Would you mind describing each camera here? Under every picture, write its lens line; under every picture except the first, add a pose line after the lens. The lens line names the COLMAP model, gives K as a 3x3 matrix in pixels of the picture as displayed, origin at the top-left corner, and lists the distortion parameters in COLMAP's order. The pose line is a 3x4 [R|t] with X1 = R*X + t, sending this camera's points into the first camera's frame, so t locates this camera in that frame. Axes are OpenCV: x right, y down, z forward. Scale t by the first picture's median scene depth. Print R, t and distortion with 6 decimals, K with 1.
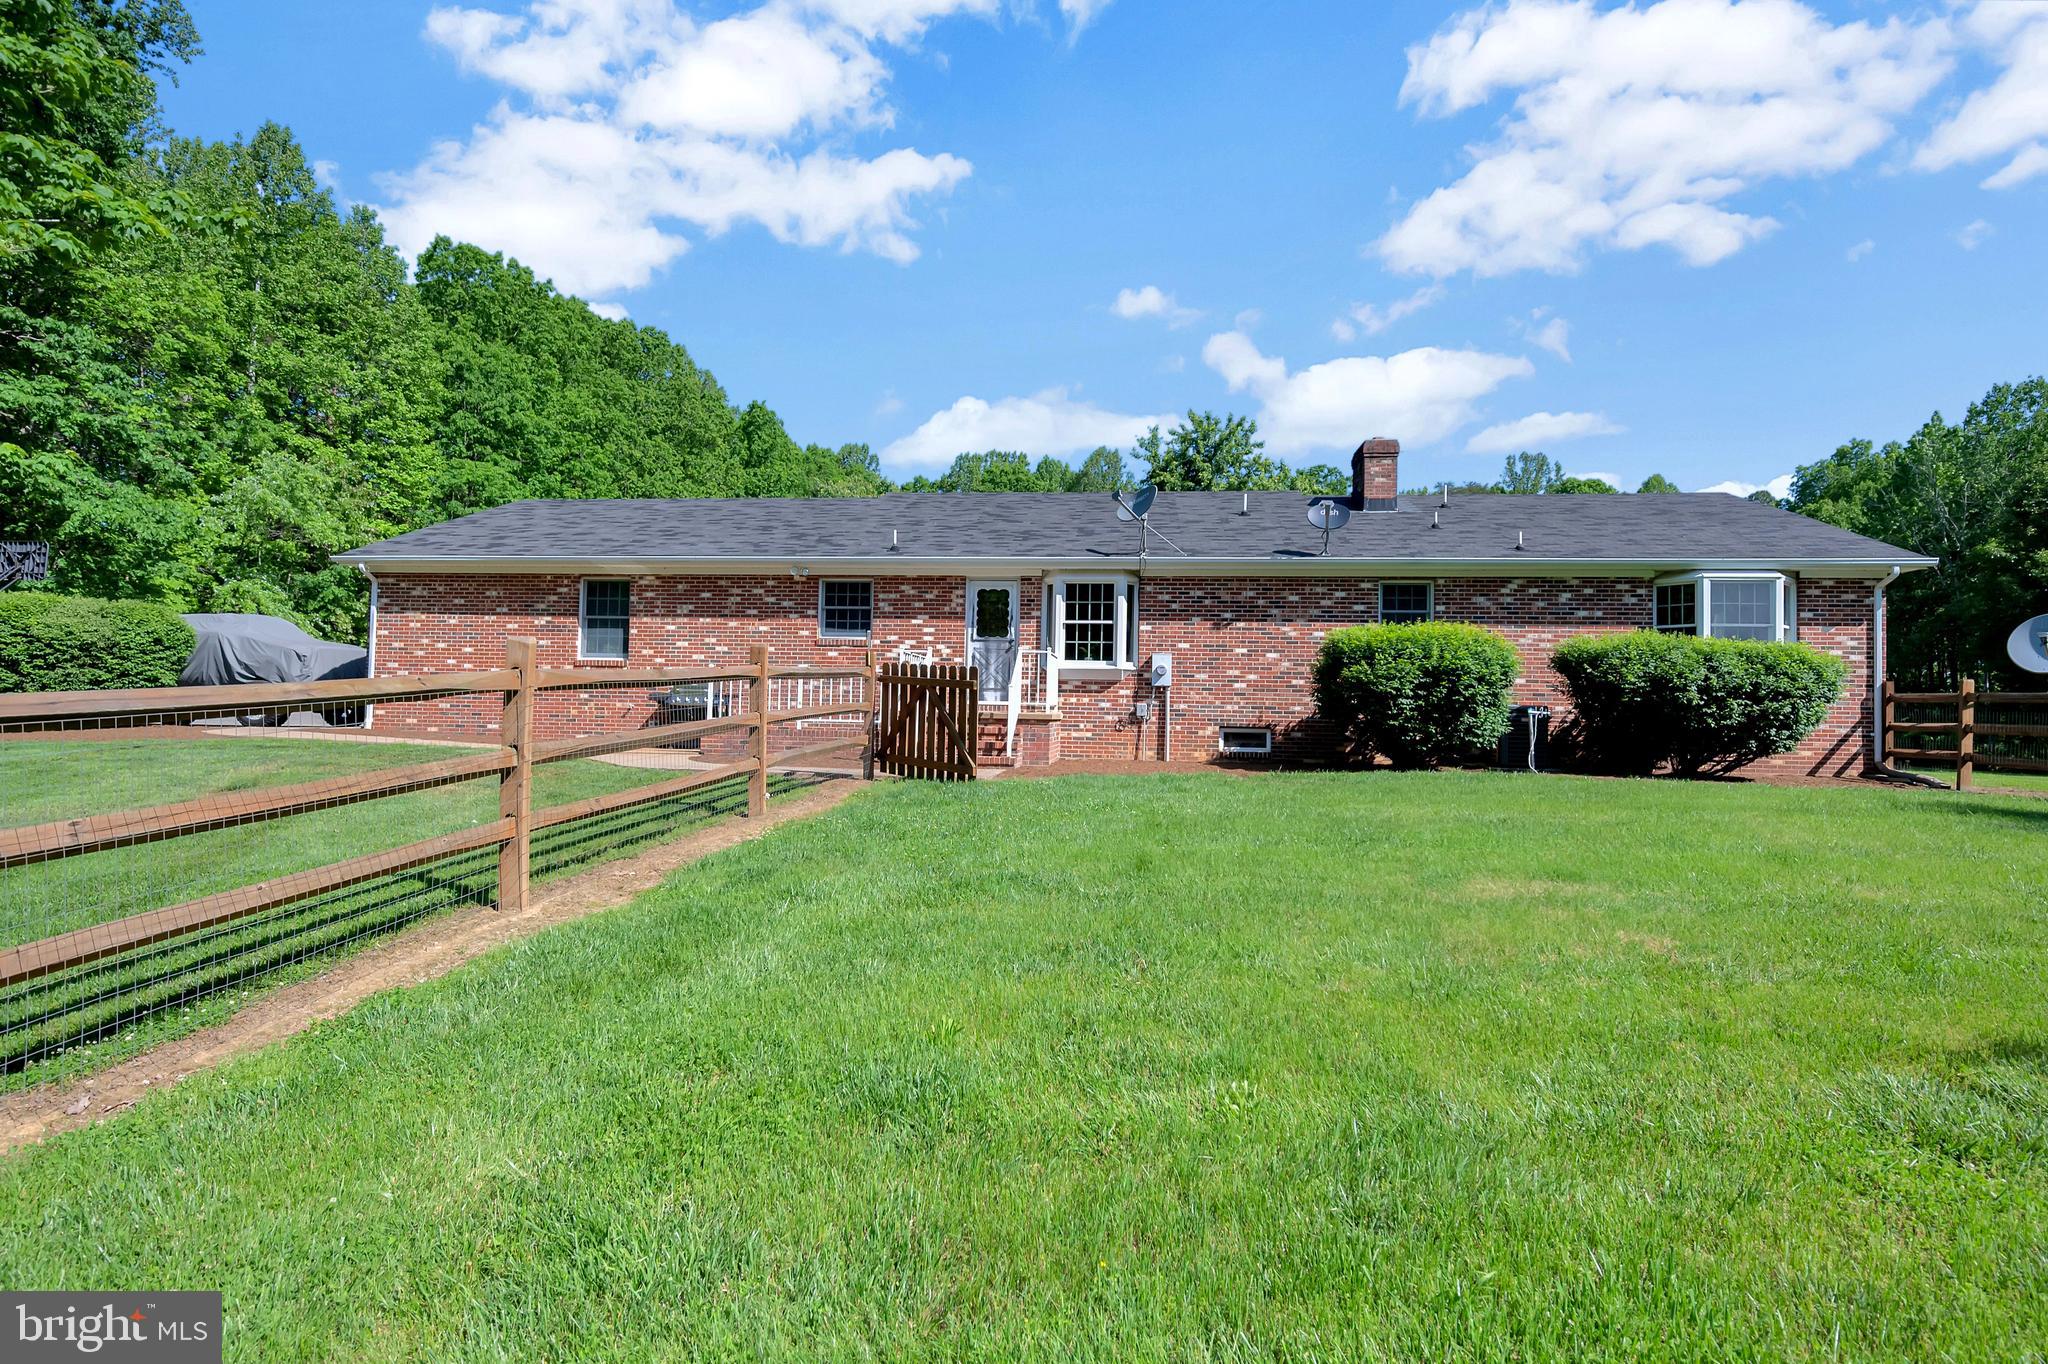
lens RADIAL K [[970.0, 0, 1024.0], [0, 970.0, 682.0], [0, 0, 1]] dist [-0.002354, -0.001247]
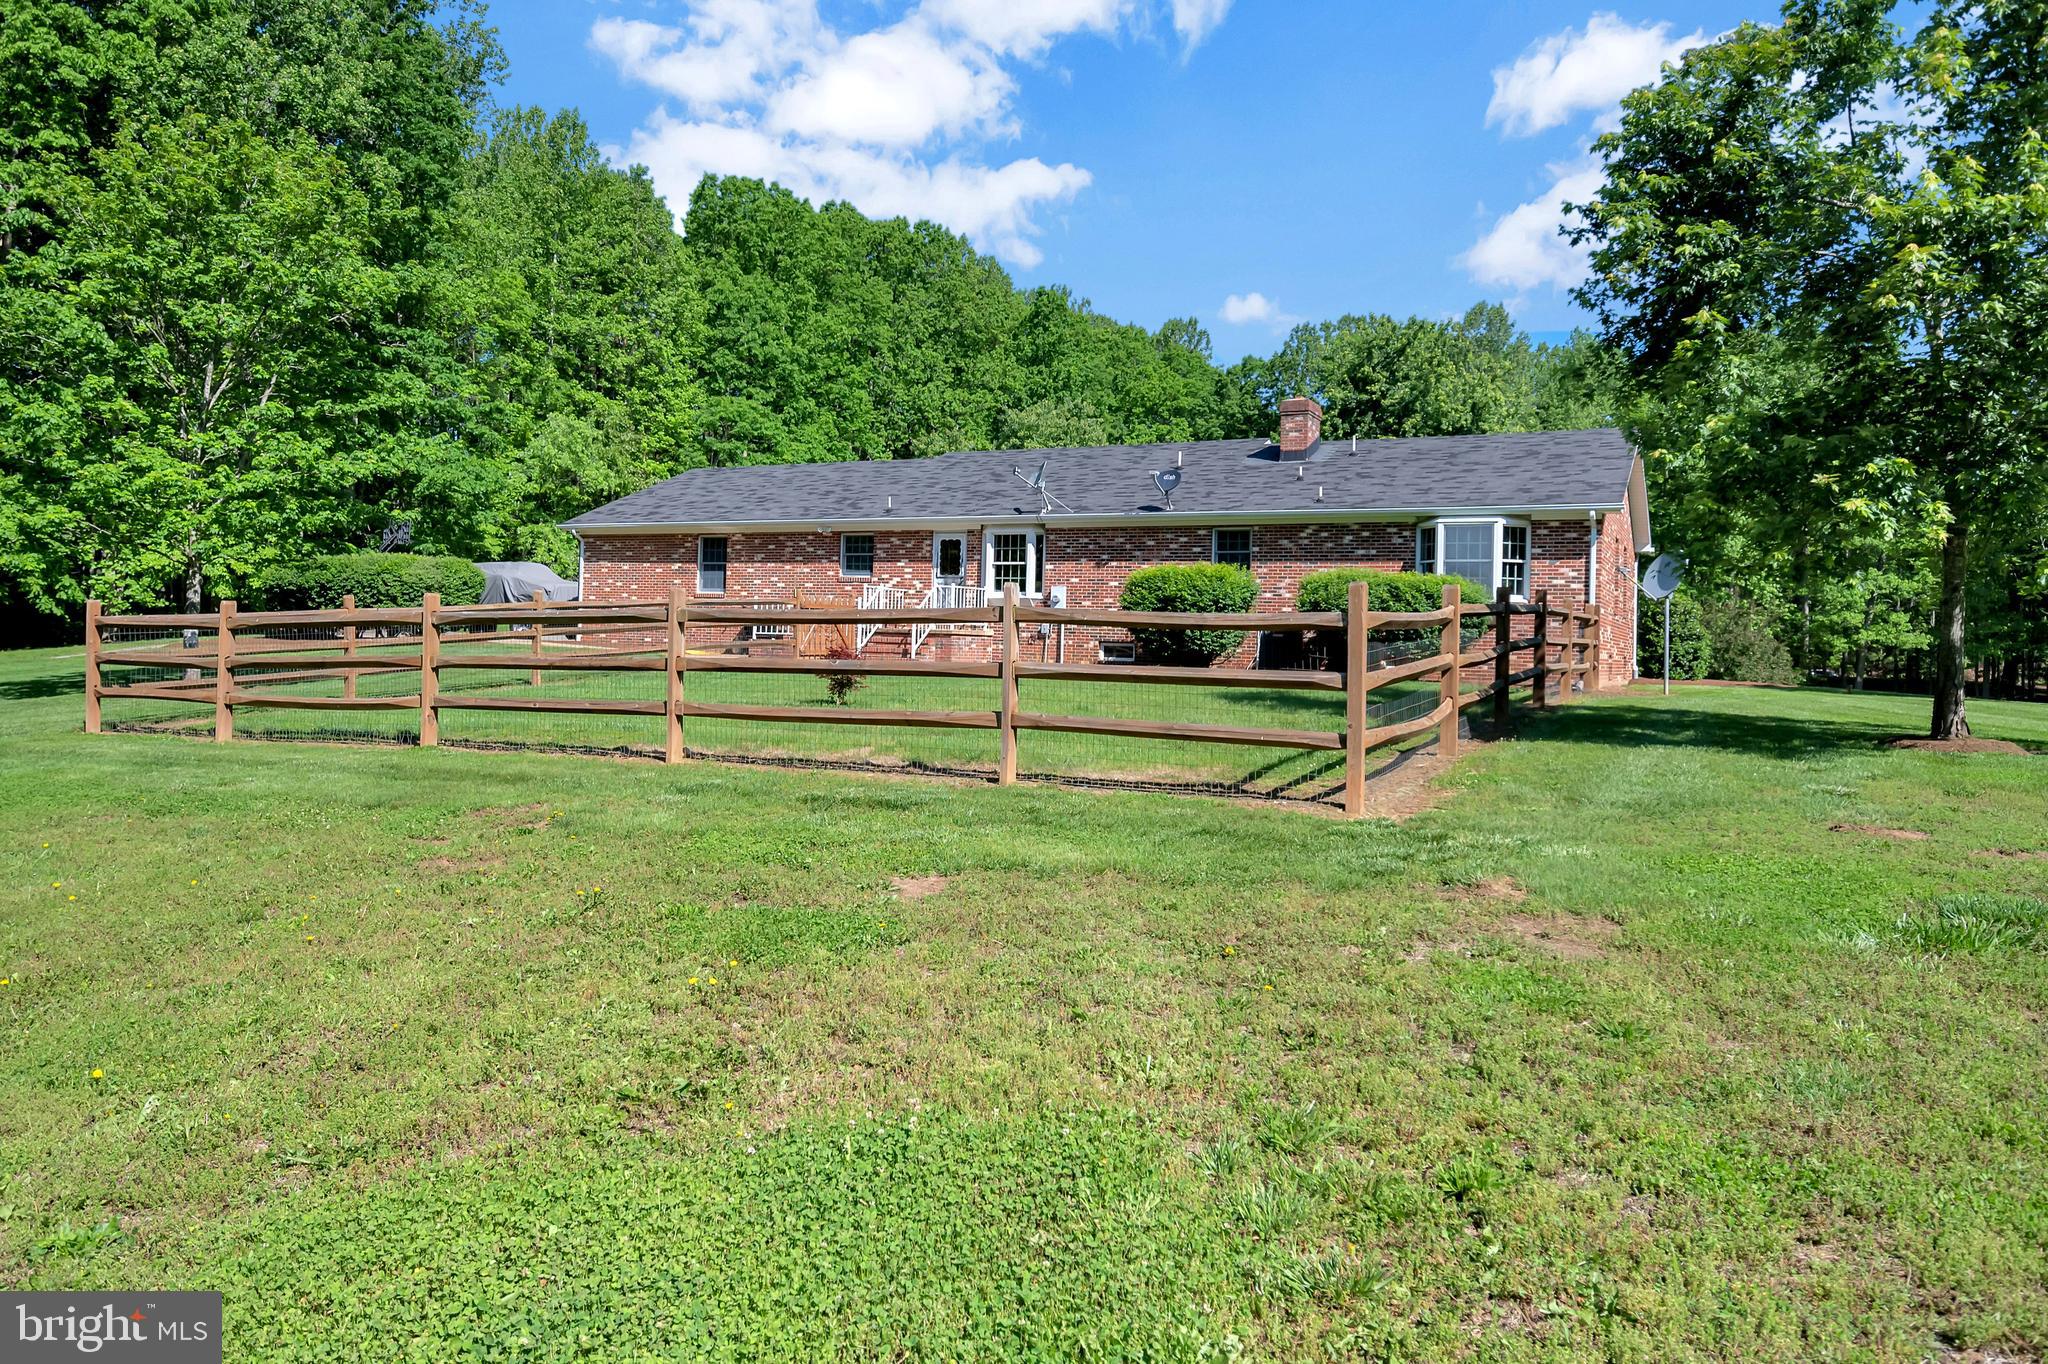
lens RADIAL K [[1351.9, 0, 1026.9], [0, 1351.9, 611.9], [0, 0, 1]] dist [0.001359, 0.000868]
pose [[0.934853, -0.001264, -0.355034, 0.696714], [0.001249, 0.999999, -0.000272, 0.005628], [0.355034, -0.000189, 0.934853, -0.684796]]
